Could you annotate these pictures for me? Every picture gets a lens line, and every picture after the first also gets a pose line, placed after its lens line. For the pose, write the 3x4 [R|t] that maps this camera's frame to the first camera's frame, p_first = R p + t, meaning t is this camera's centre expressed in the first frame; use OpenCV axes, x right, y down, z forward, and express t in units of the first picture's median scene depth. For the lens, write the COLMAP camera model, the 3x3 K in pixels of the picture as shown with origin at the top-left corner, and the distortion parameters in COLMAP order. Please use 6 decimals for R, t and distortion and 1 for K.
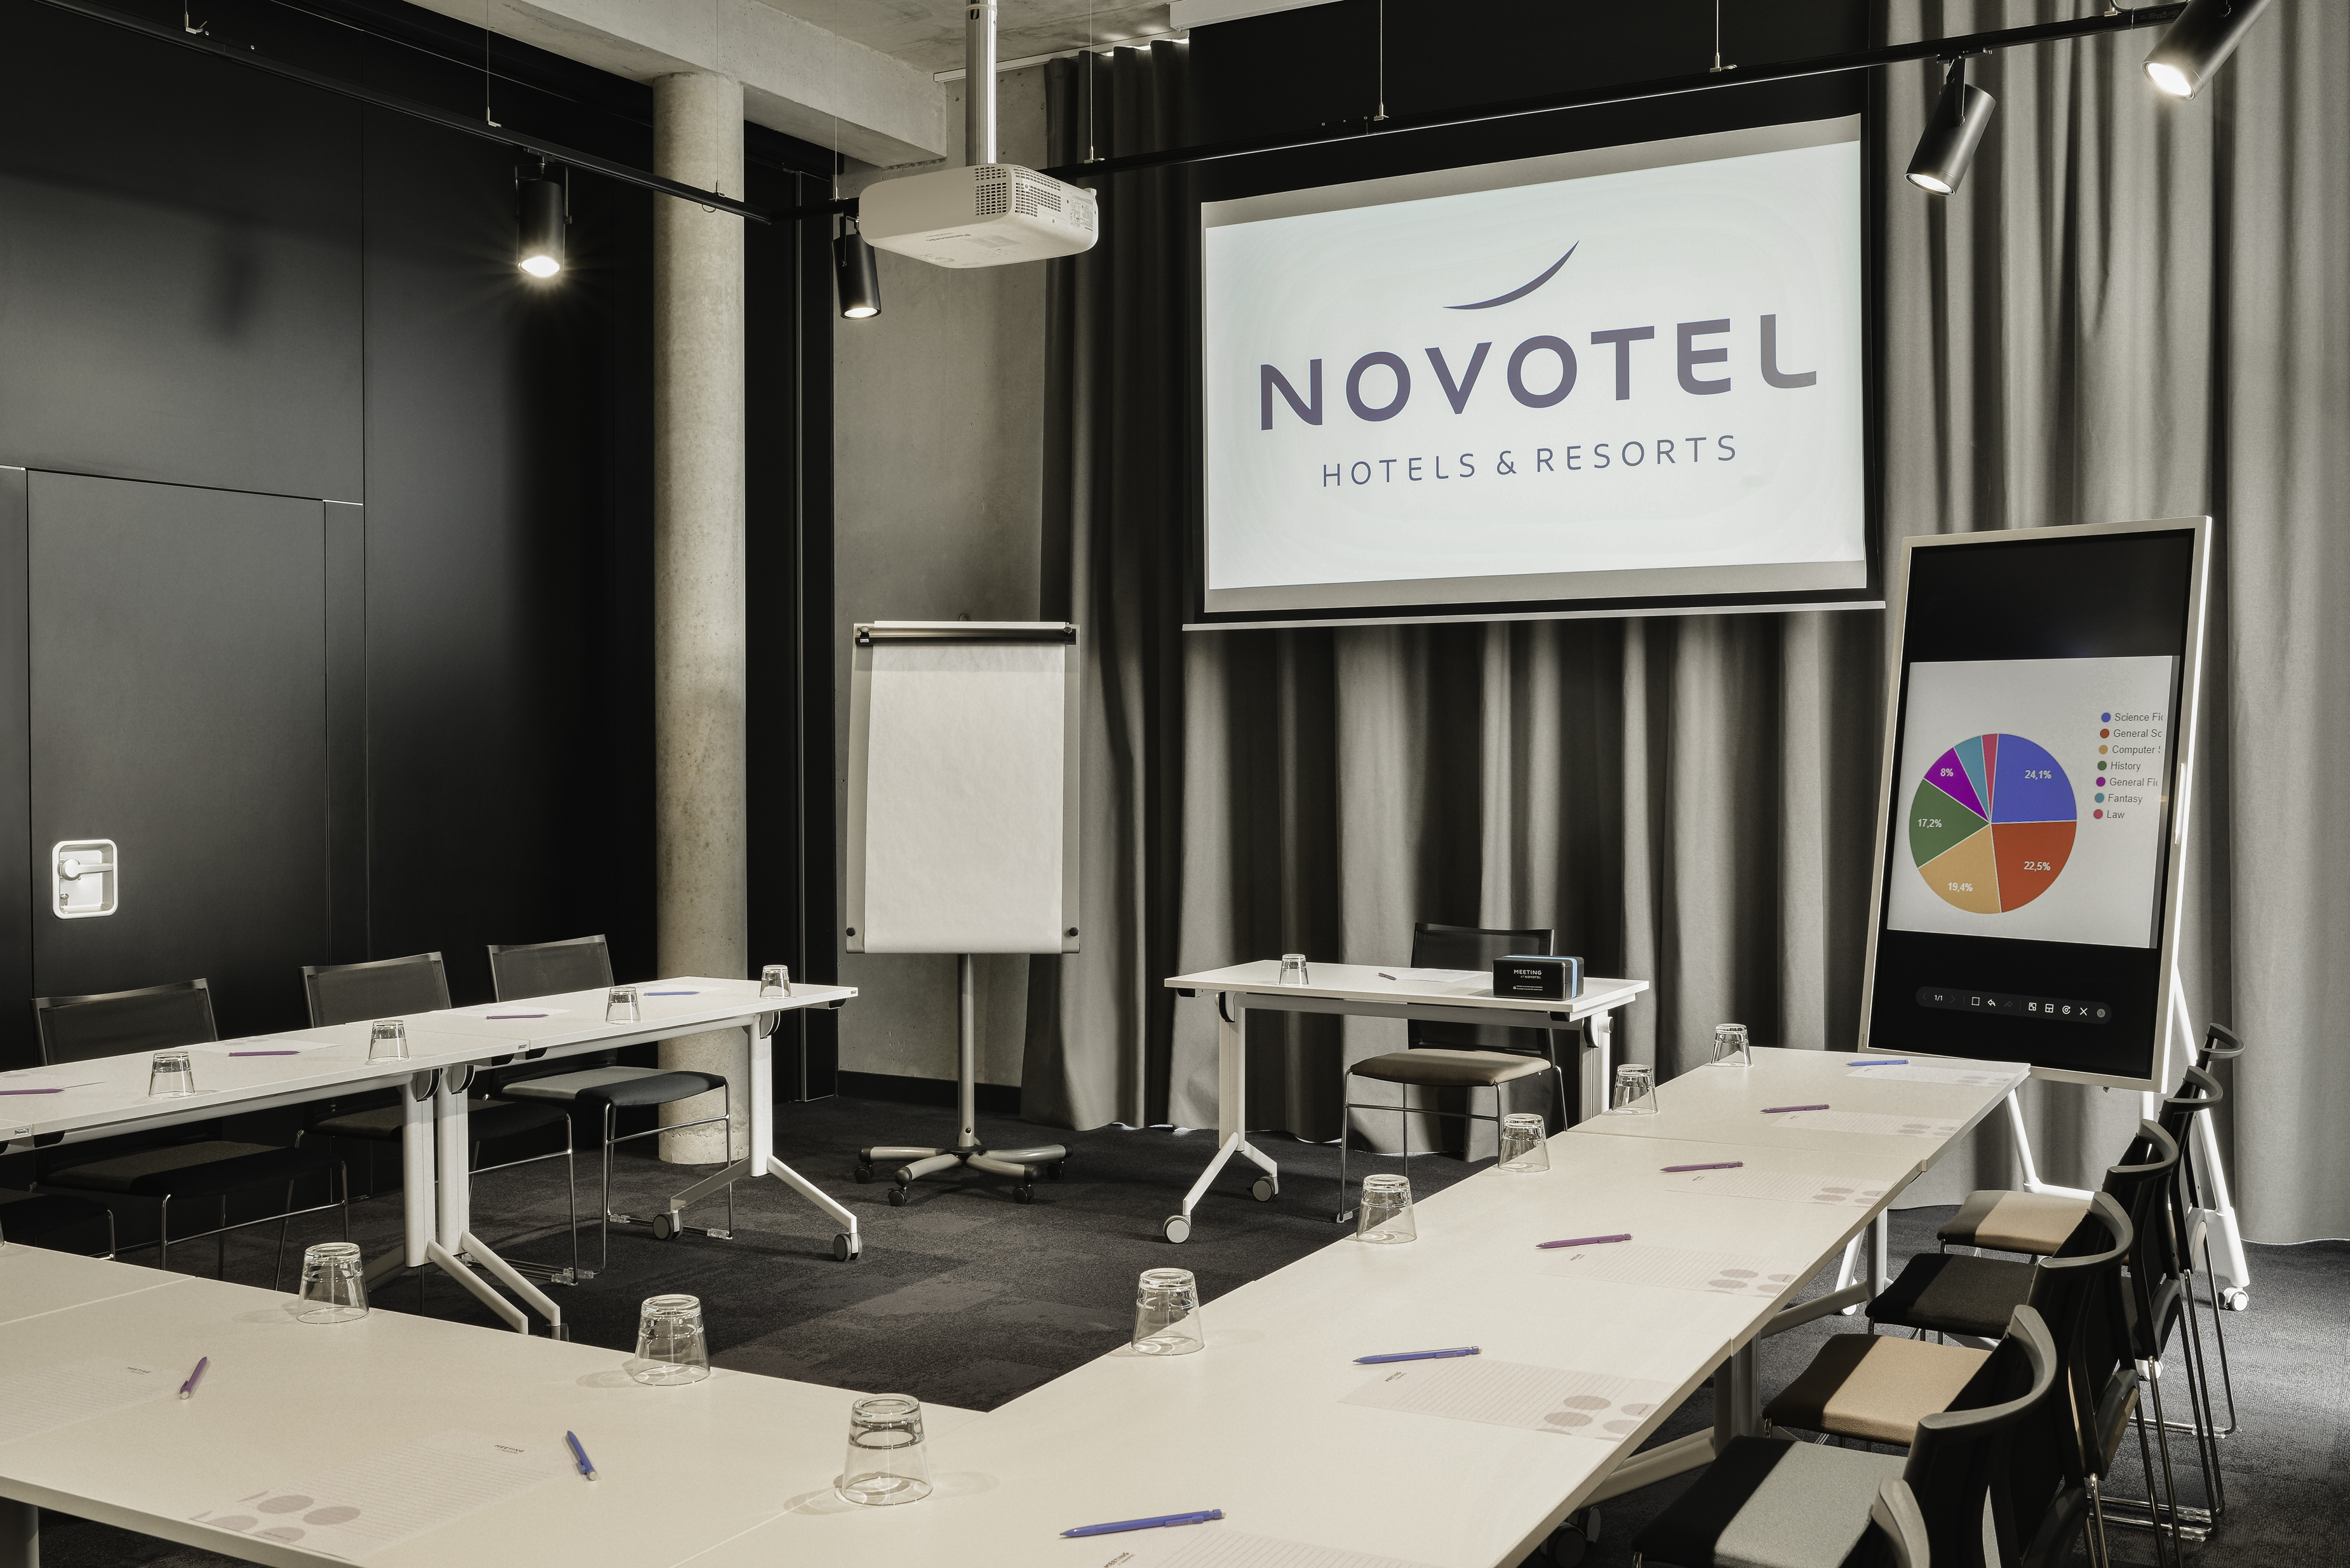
lens RADIAL K [[2303.5, 0, 1173.4], [0, 2303.5, 782.0], [0, 0, 1]] dist [-0.018047, 0.000000]
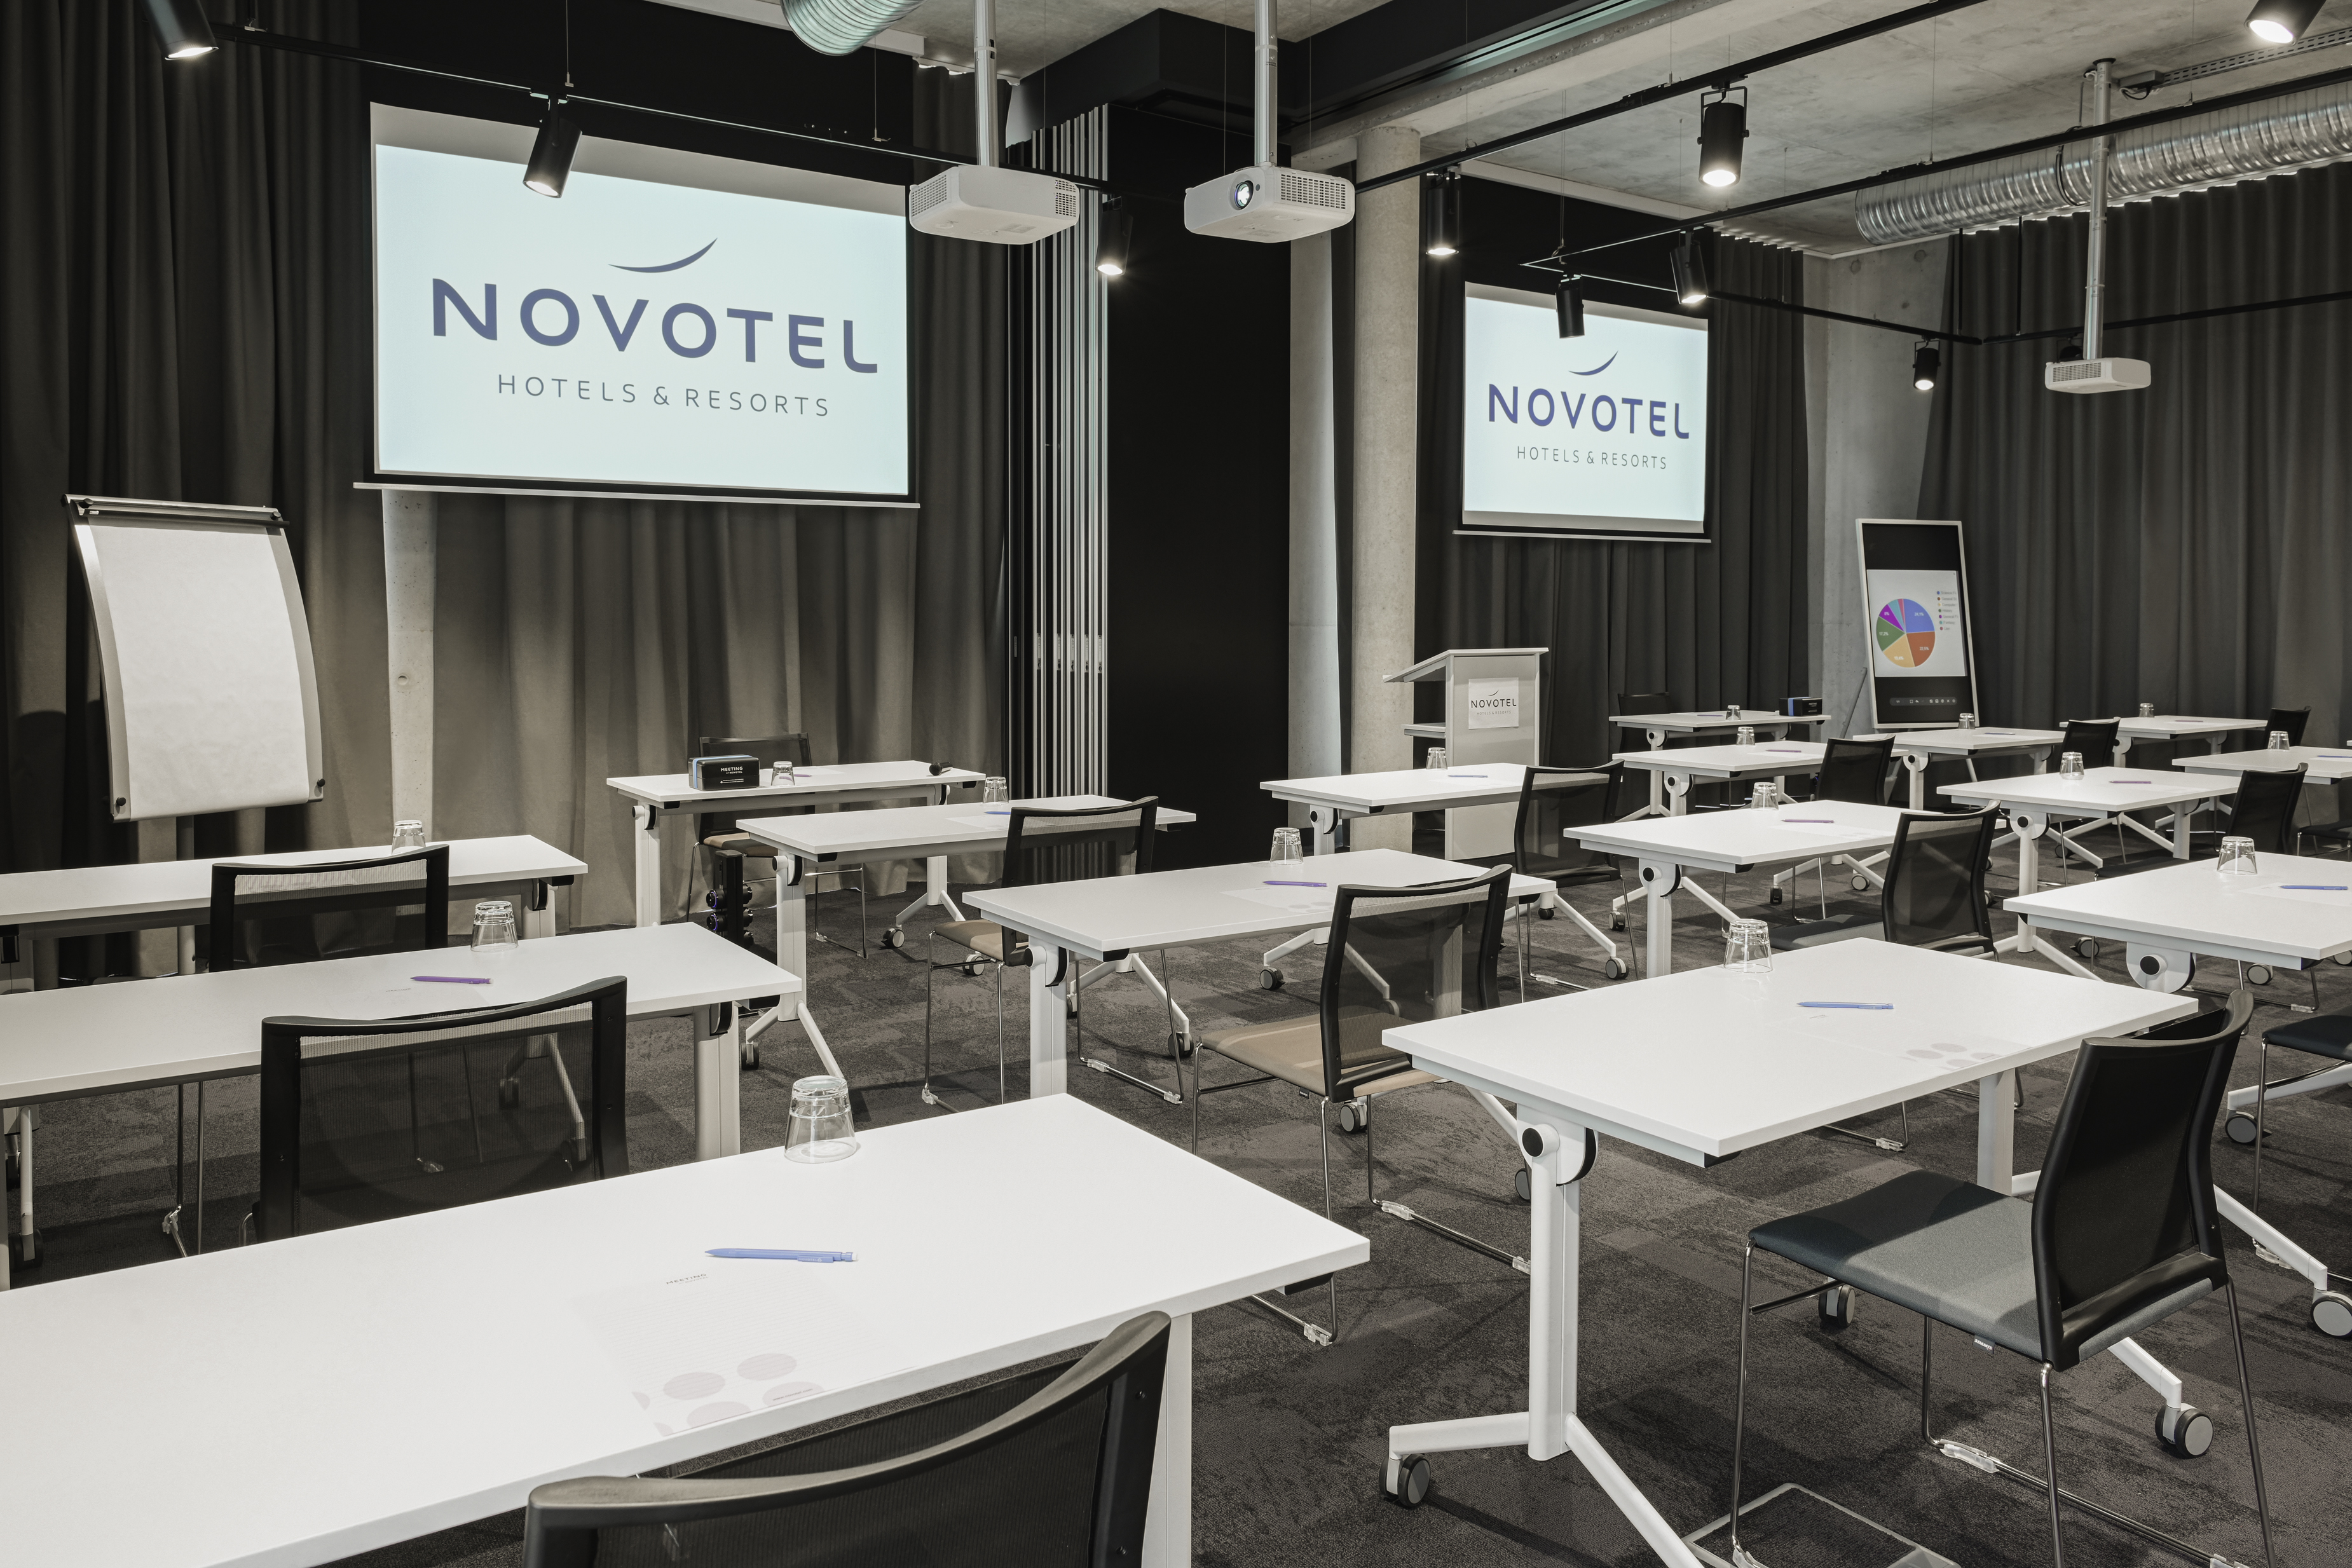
lens RADIAL K [[1638.4, 0, 1172.5], [0, 1638.4, 783.8], [0, 0, 1]] dist [0.002681, 0.001181]
pose [[0.454150, -0.085173, 0.886844, -0.596927], [0.013955, 0.995978, 0.088508, 0.004249], [-0.890816, -0.027819, 0.453512, 0.316926]]
